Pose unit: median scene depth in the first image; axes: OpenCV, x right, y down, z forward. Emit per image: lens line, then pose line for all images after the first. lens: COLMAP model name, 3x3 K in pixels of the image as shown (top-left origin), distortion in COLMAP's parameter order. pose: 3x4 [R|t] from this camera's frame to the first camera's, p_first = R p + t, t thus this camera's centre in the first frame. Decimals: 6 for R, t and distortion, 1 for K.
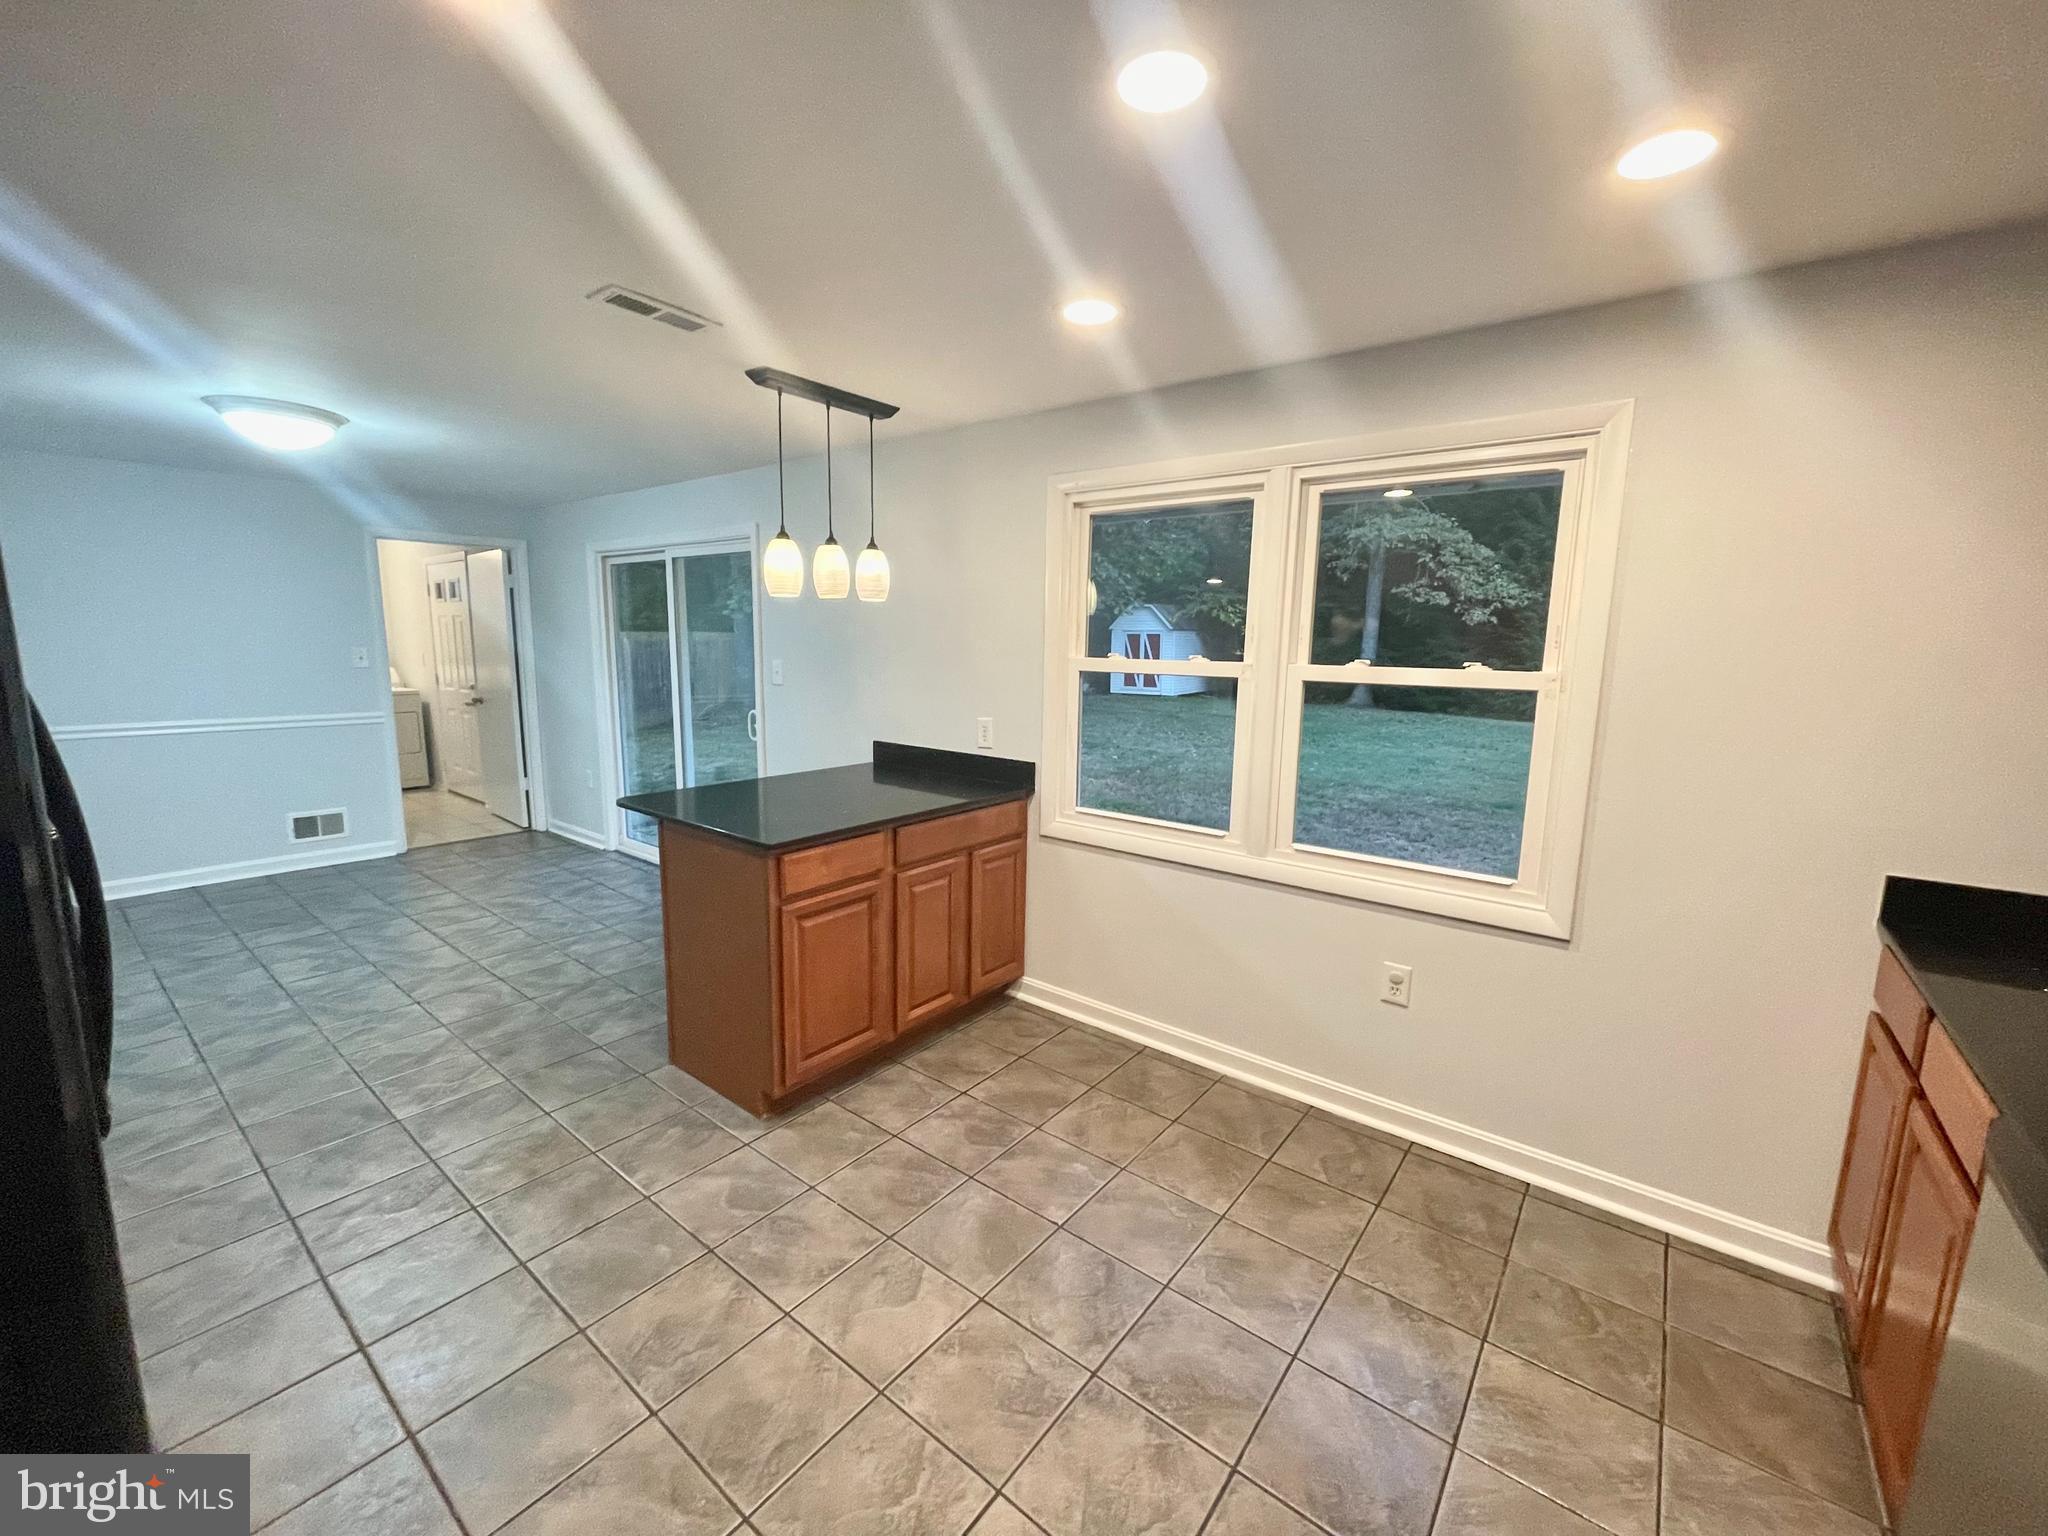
lens RADIAL K [[826.0, 0, 1021.7], [0, 826.0, 768.3], [0, 0, 1]] dist [-0.005611, 0.000179]
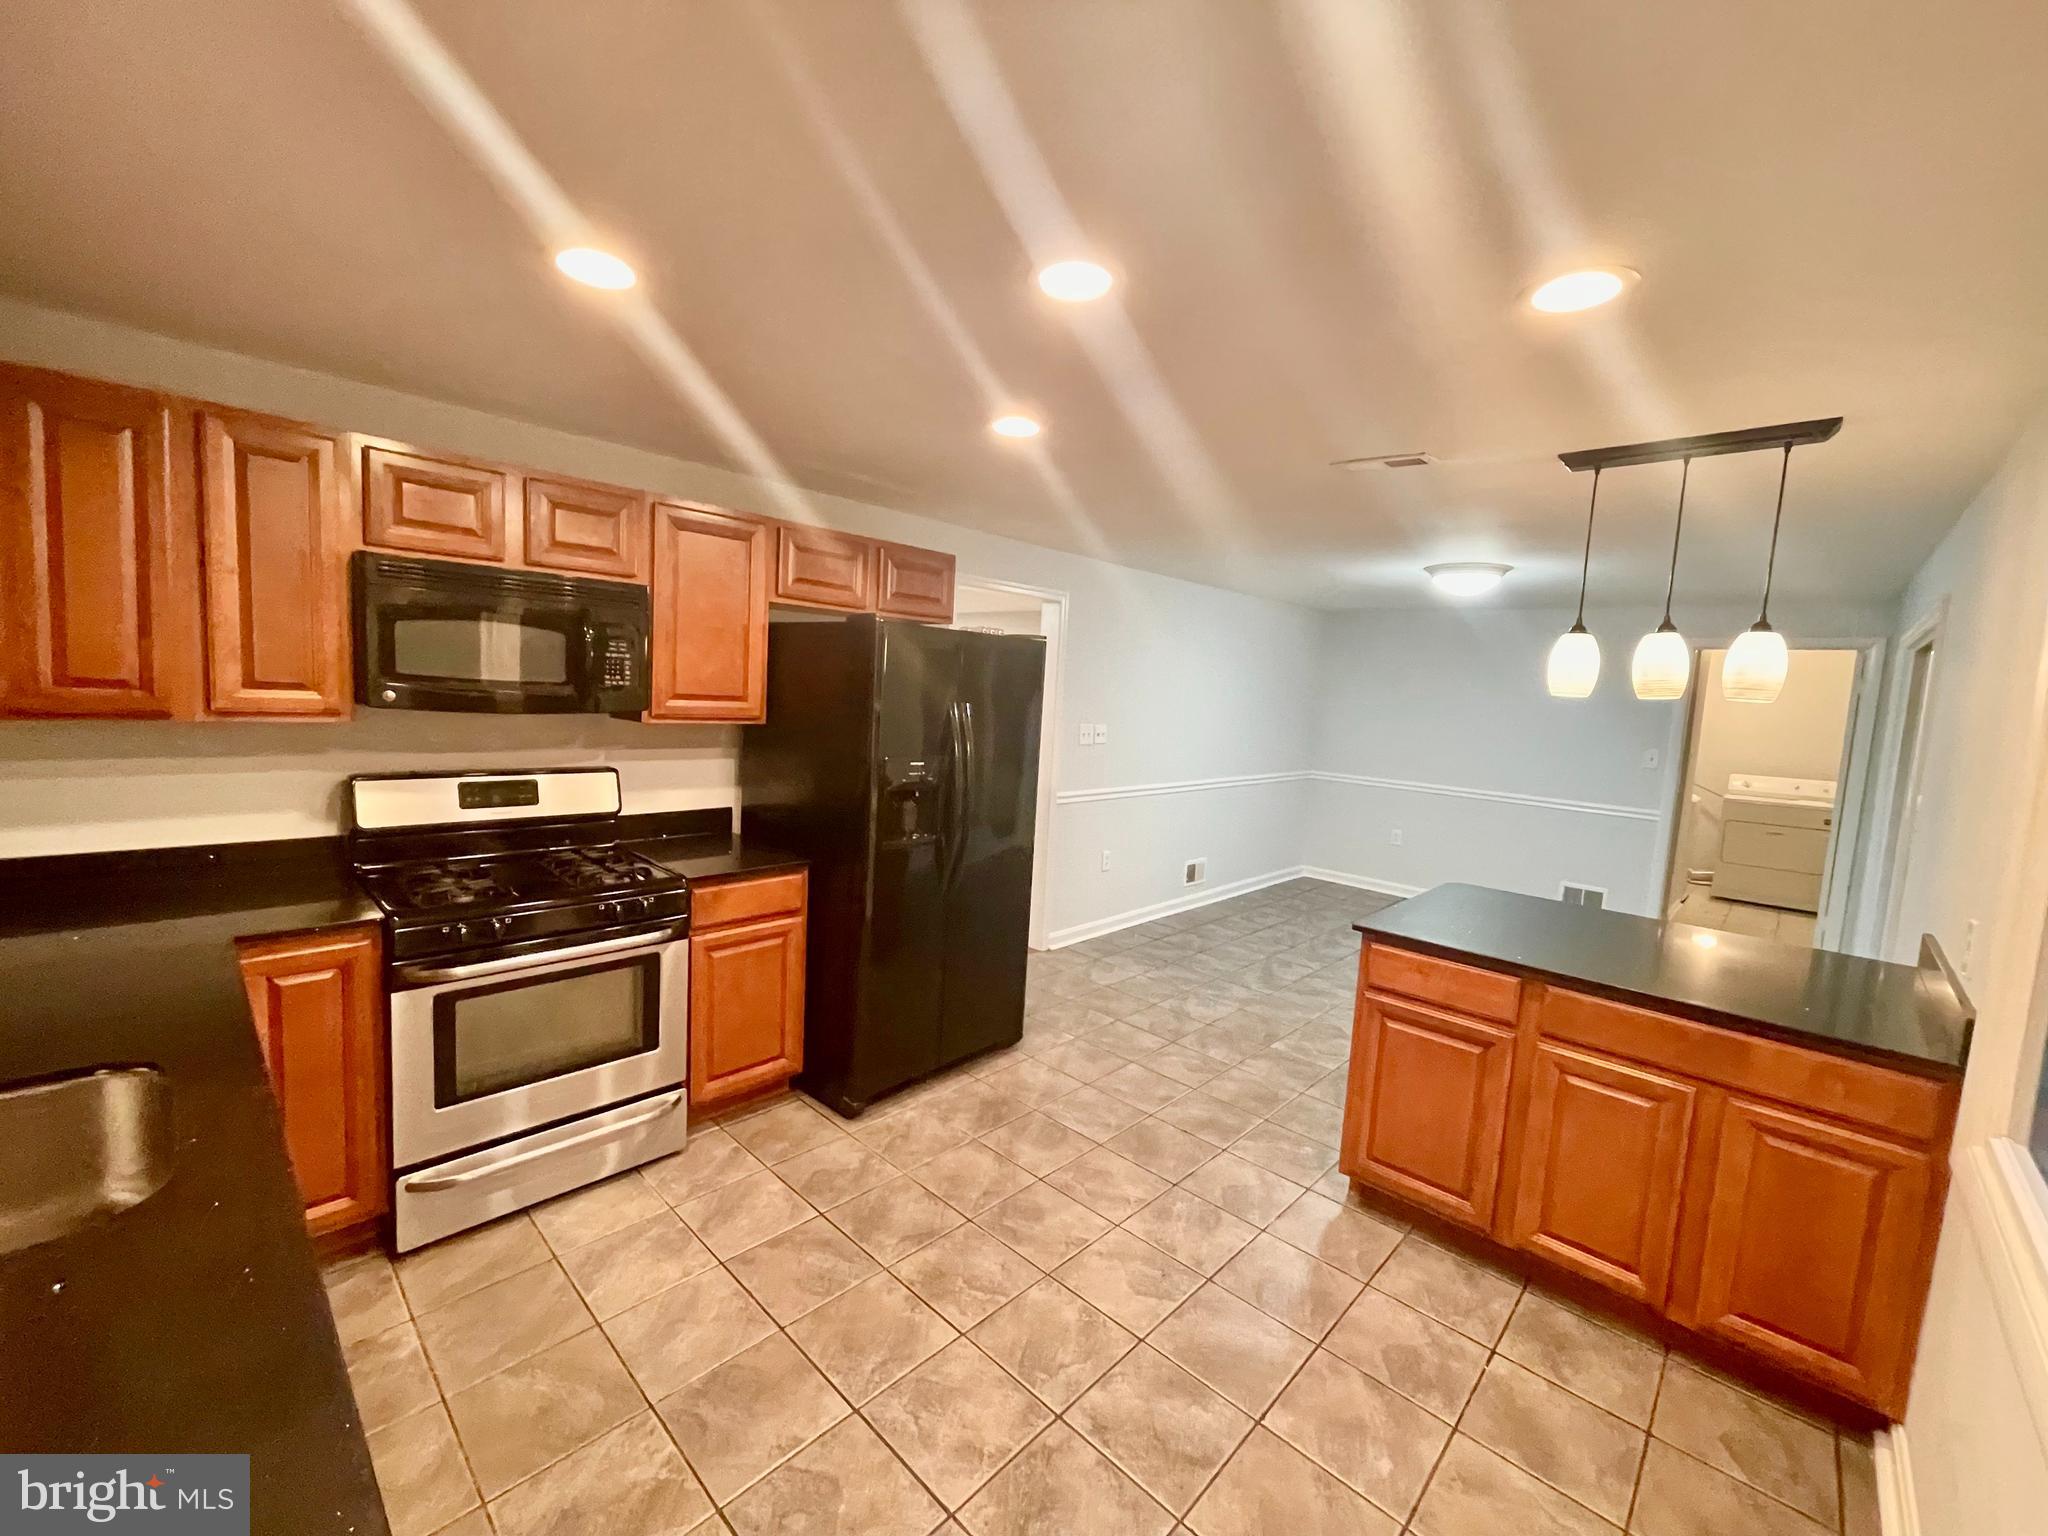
lens RADIAL K [[826.0, 0, 1016.1], [0, 826.0, 763.8], [0, 0, 1]] dist [-0.005611, 0.000179]
pose [[-0.093716, 0.074356, -0.992818, 0.759107], [-0.210807, 0.973115, 0.092779, -0.112630], [0.973025, 0.217988, -0.075522, 0.598277]]
